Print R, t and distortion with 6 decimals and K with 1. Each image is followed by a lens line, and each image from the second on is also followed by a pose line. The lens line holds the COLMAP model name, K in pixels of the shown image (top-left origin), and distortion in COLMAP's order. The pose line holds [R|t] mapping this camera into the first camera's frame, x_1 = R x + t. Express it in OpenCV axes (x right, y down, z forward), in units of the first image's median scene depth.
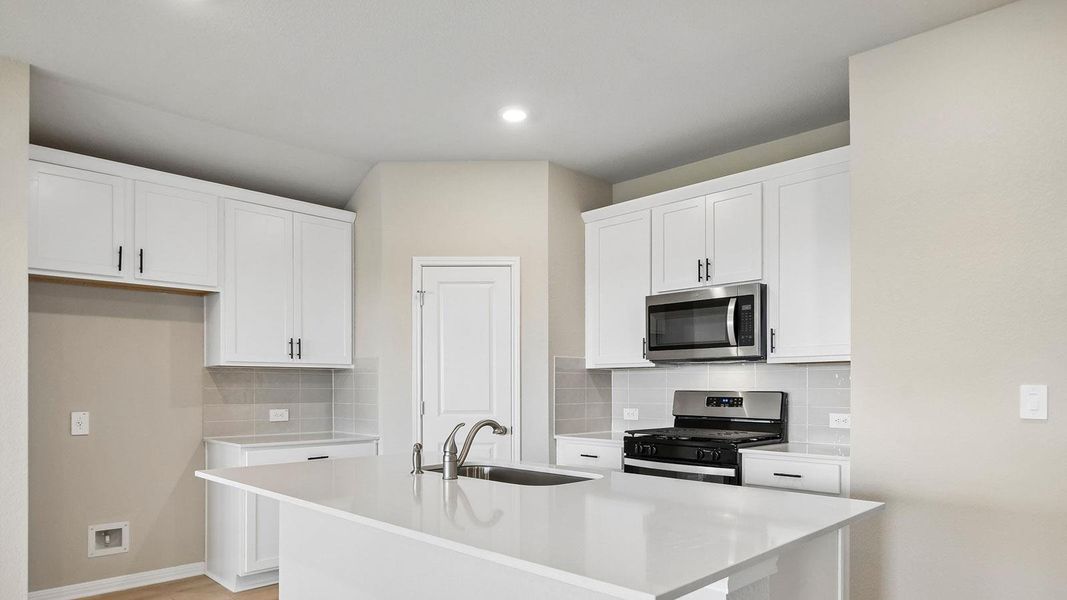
lens RADIAL K [[642.9, 0, 535.7], [0, 642.9, 368.8], [0, 0, 1]] dist [-0.002647, -0.003843]
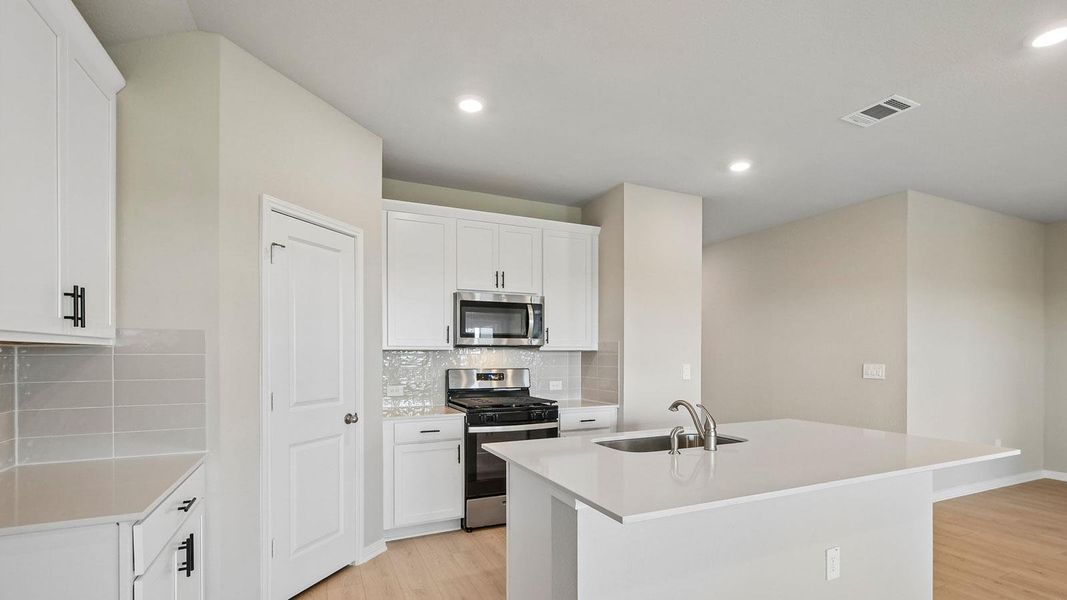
lens RADIAL K [[485.3, 0, 538.2], [0, 485.3, 340.0], [0, 0, 1]] dist [0.005699, -0.000195]
pose [[0.338883, 0.028752, 0.940389, -0.618301], [-0.027217, 0.999414, -0.020749, -0.007423], [-0.940435, -0.018563, 0.339467, 0.537639]]
